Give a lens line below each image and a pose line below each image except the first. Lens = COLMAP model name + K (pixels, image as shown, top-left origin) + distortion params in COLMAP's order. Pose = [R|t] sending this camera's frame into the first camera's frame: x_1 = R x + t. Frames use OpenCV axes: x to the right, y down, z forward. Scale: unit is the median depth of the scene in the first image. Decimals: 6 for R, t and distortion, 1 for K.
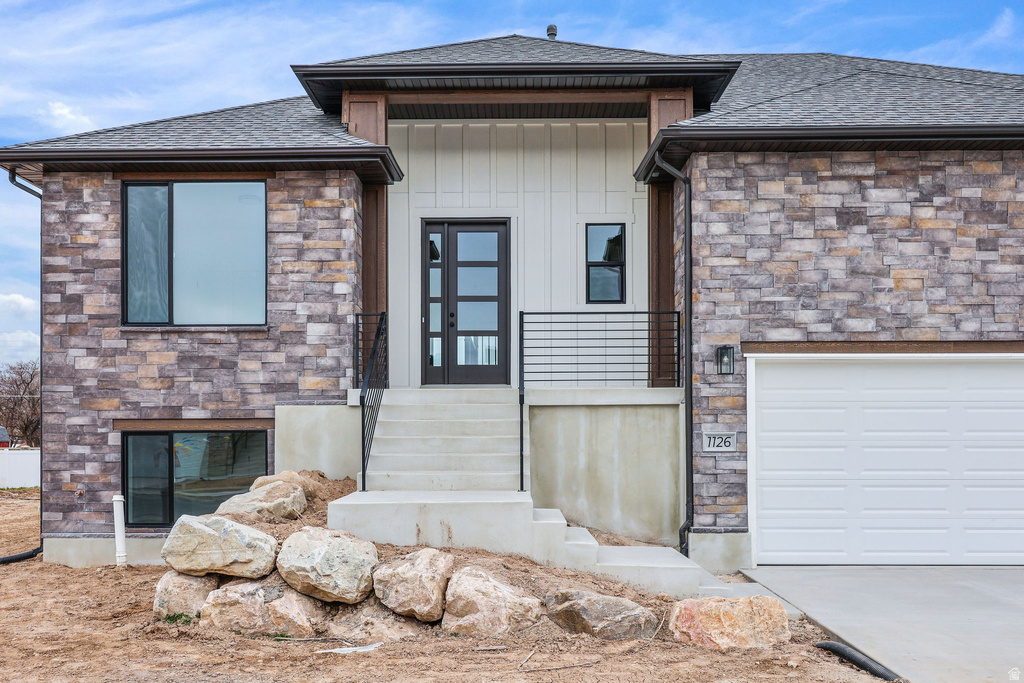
lens RADIAL K [[905.3, 0, 502.2], [0, 905.3, 449.9], [0, 0, 1]] dist [0.021398, -0.038151]
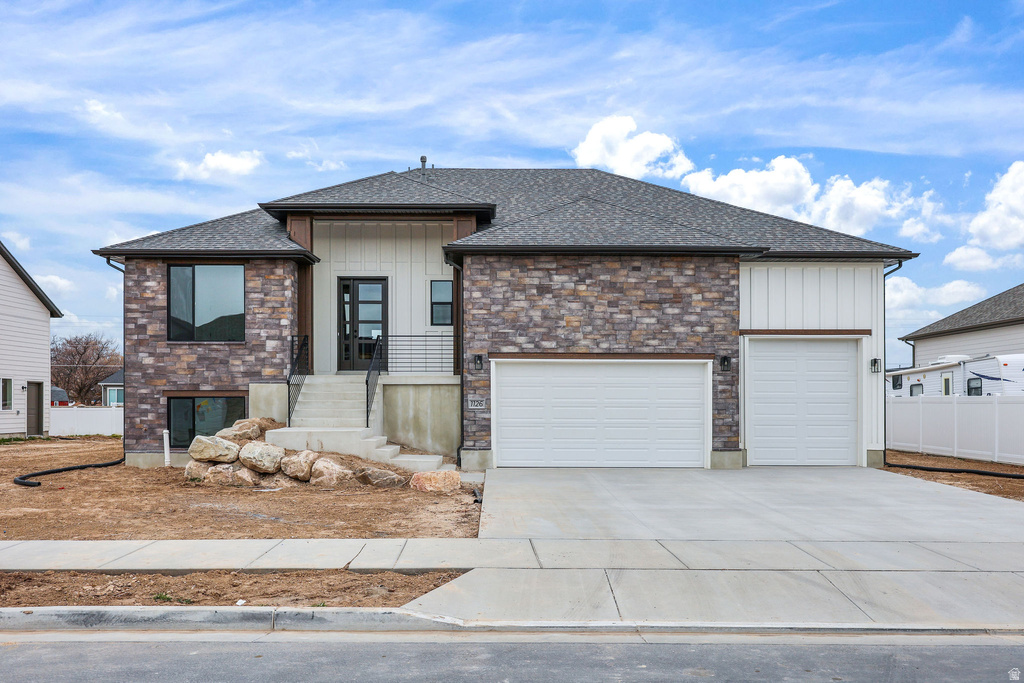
lens RADIAL K [[795.3, 0, 512.4], [0, 795.3, 417.2], [0, 0, 1]] dist [0.000163, 0.024037]
pose [[0.999647, 0.003671, 0.026310, 0.258954], [-0.003913, 0.999950, 0.009177, 0.003829], [-0.026275, -0.009277, 0.999612, -0.684993]]
